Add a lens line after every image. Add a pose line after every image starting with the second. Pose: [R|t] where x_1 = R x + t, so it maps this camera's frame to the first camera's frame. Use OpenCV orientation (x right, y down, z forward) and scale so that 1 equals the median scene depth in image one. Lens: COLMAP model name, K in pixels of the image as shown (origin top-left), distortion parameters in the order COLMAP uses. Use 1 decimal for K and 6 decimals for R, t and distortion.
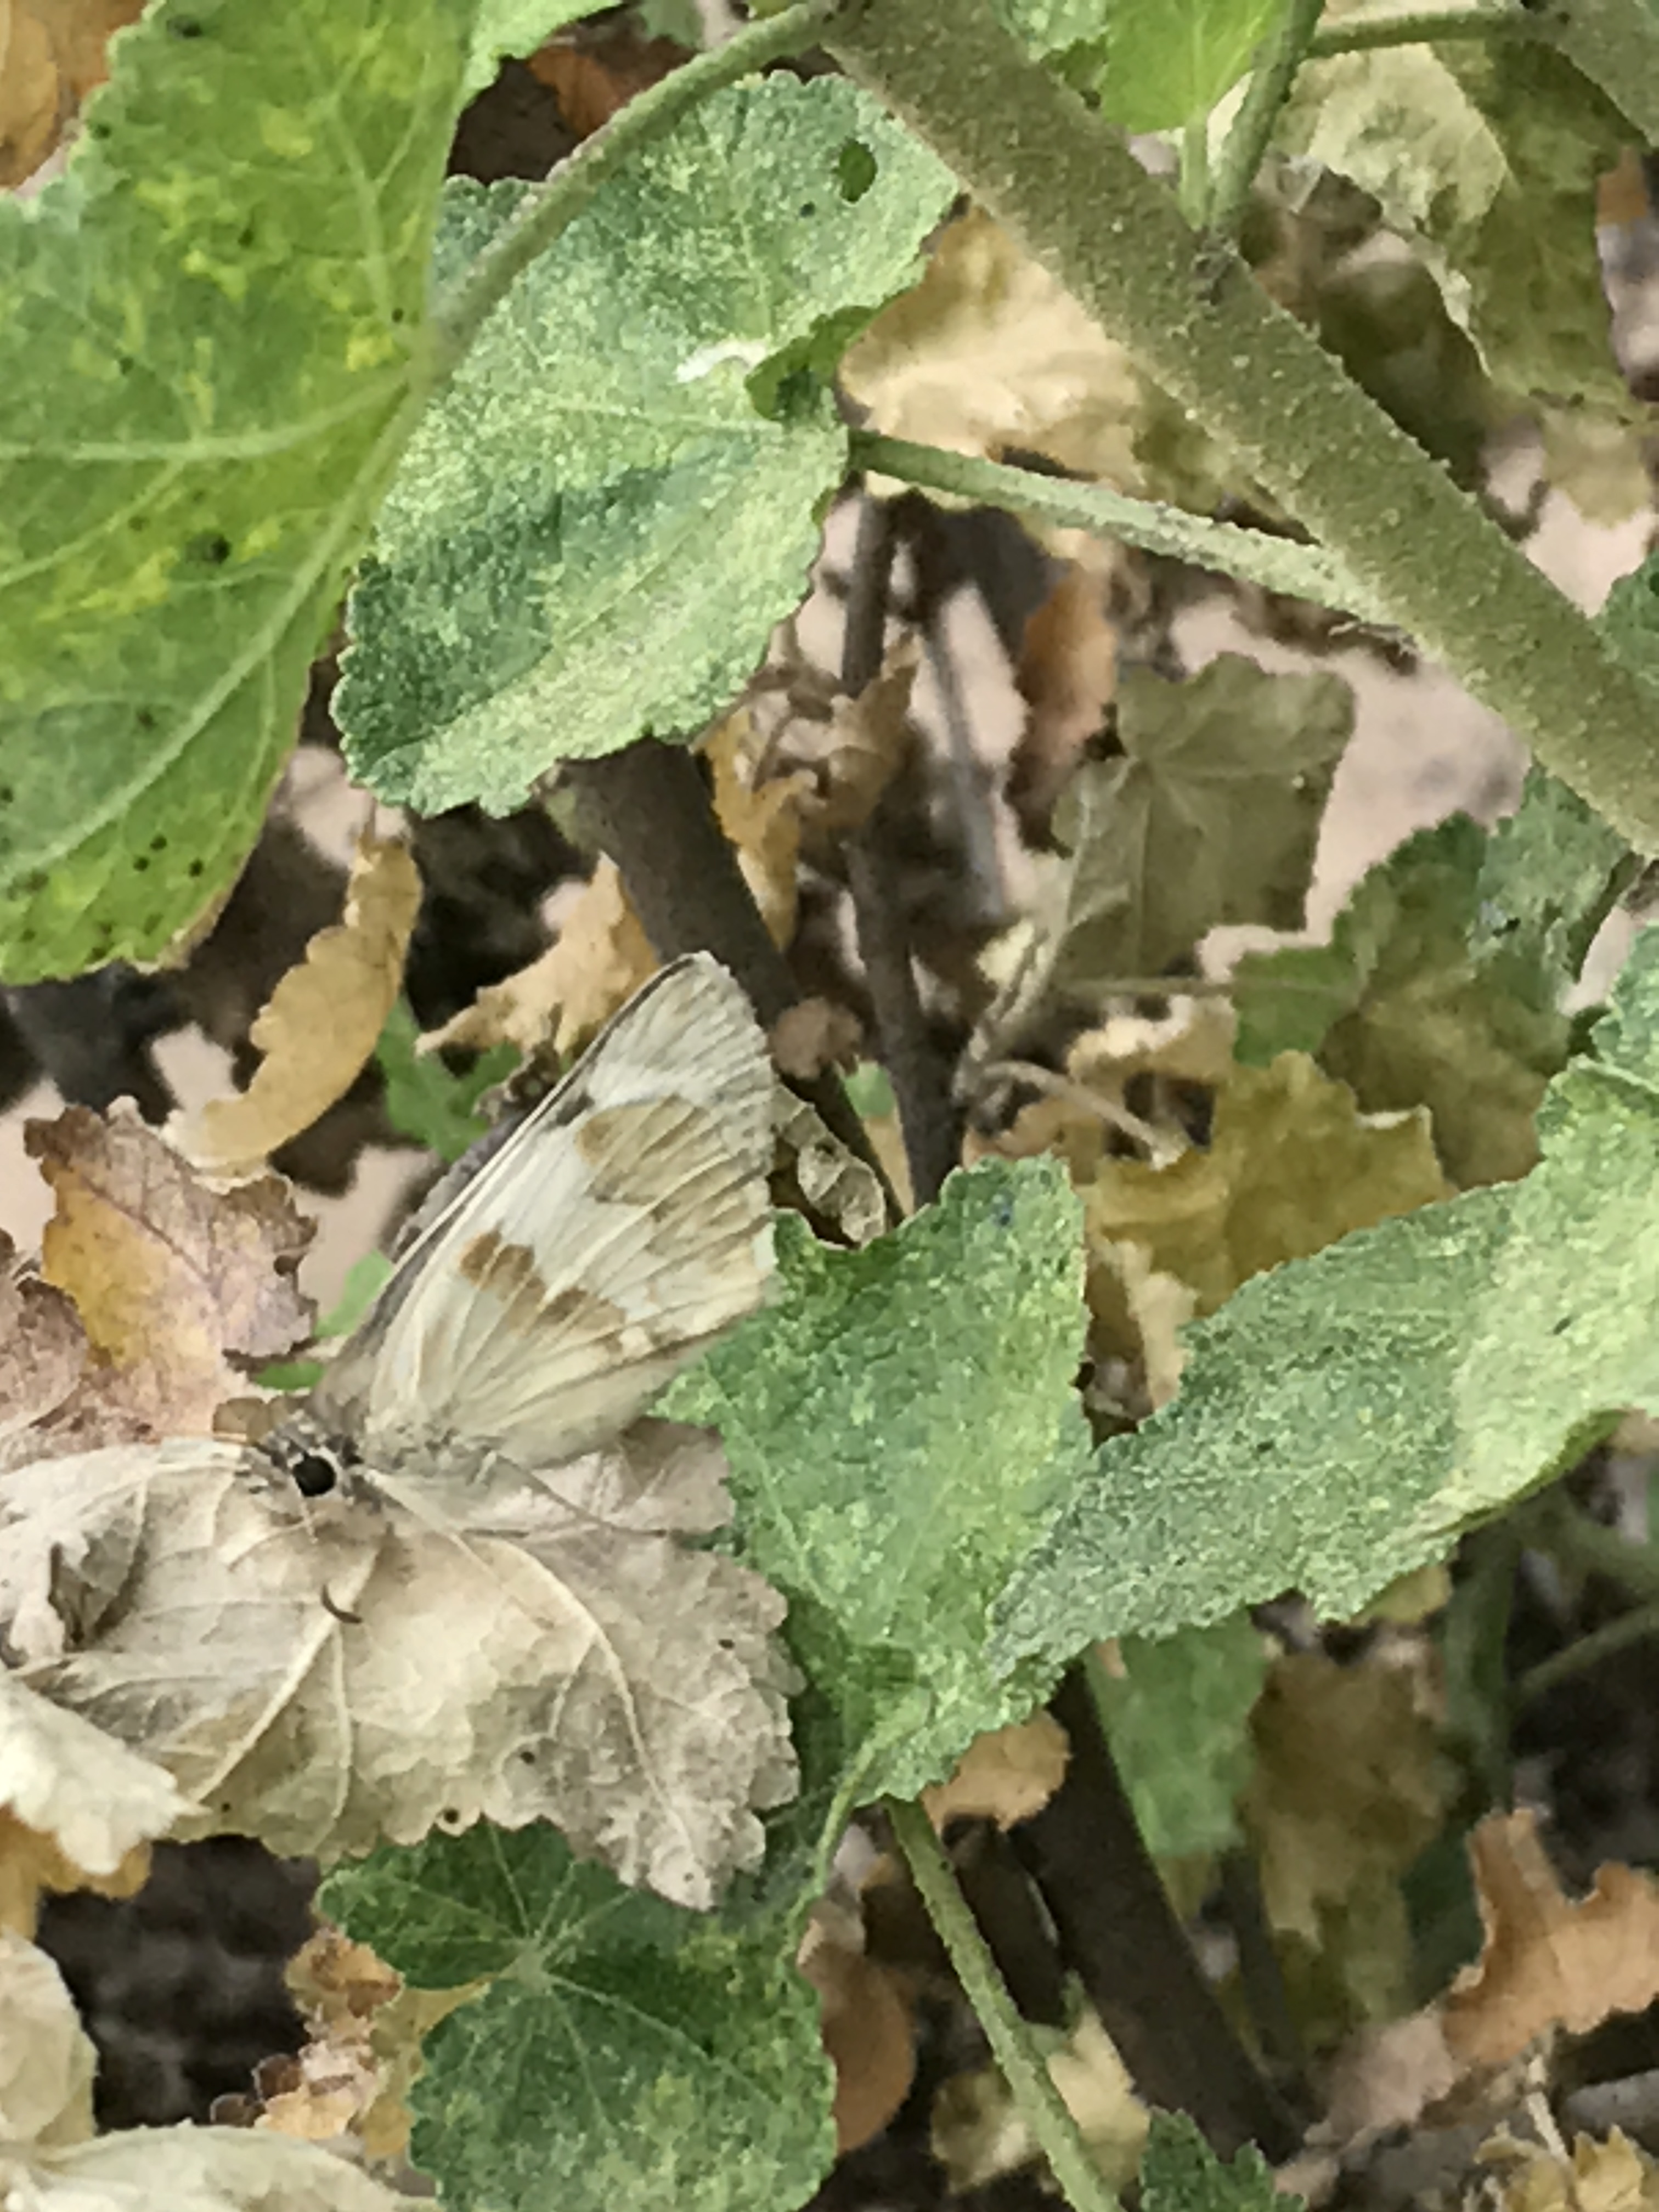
lens RADIAL K [[9299.5, 0, 829.5], [0, 9299.5, 1106.0], [0, 0, 1]] dist [0.537455, -10.805513]
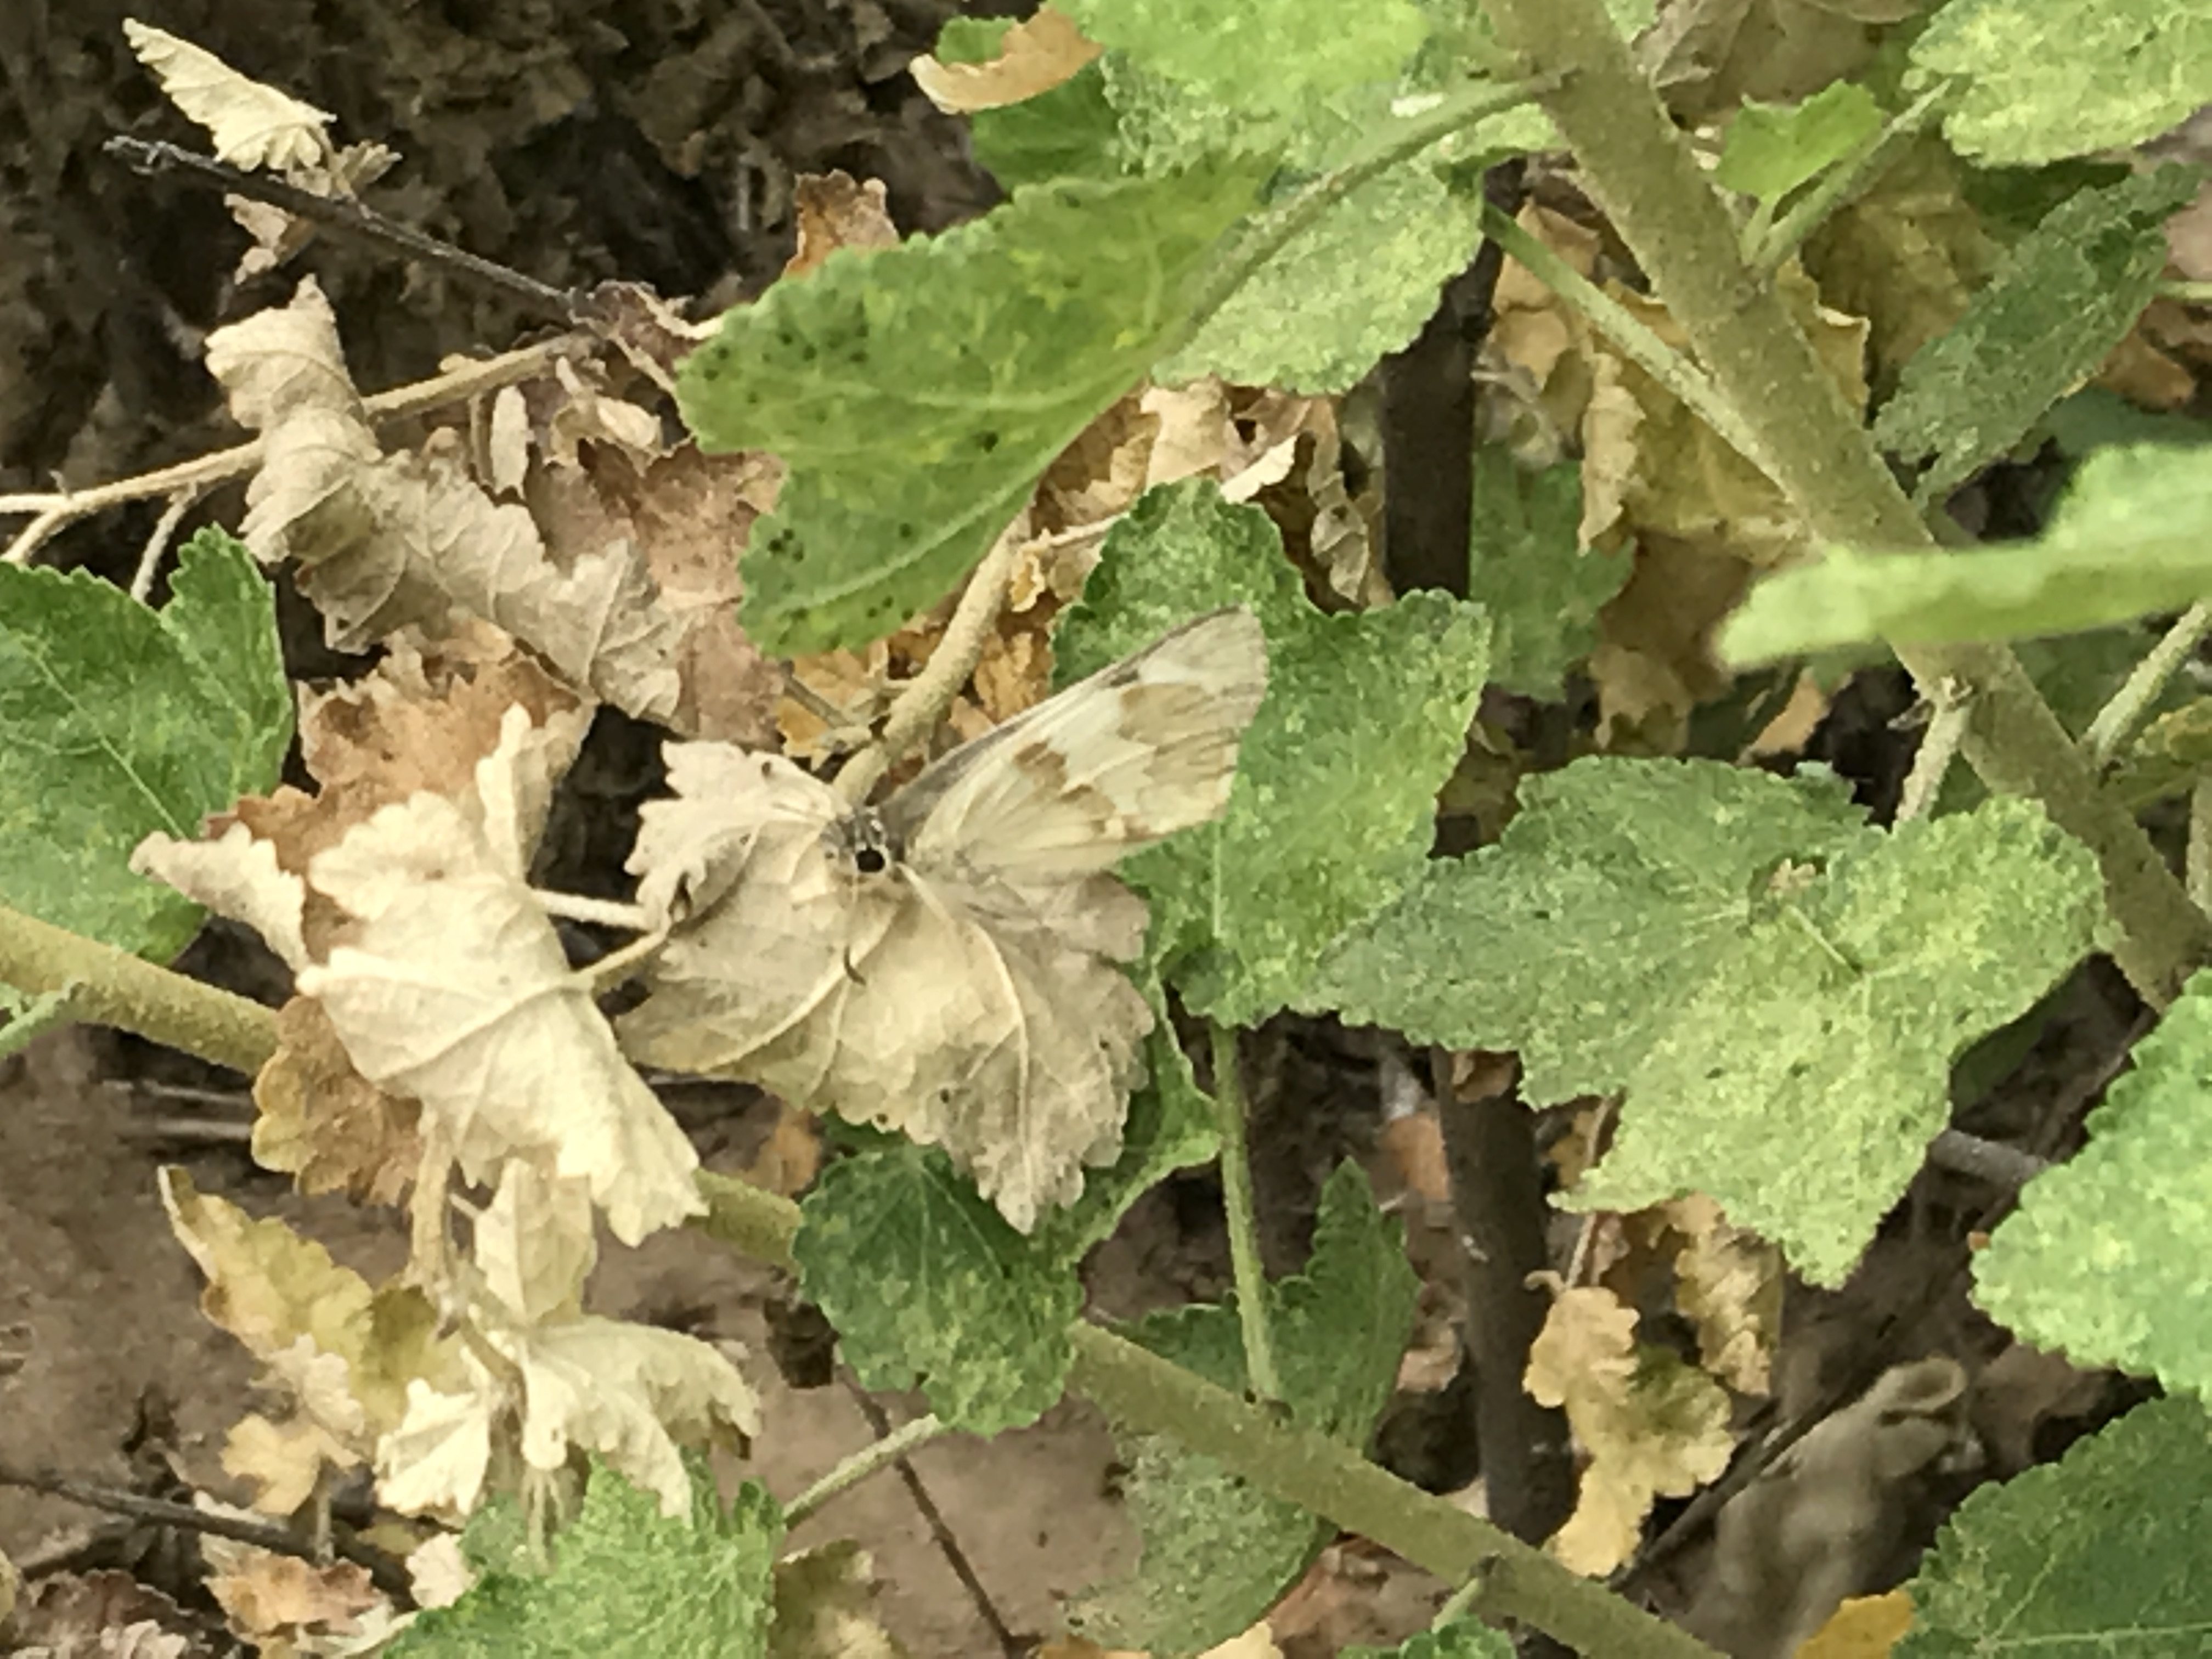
lens RADIAL K [[9299.5, 0, 1106.0], [0, 9299.5, 829.5], [0, 0, 1]] dist [0.537455, -10.805513]
pose [[0.941525, 0.336744, 0.011590, -0.039249], [-0.329635, 0.913433, 0.238707, -0.320216], [0.069796, -0.228569, 0.971023, -0.394882]]
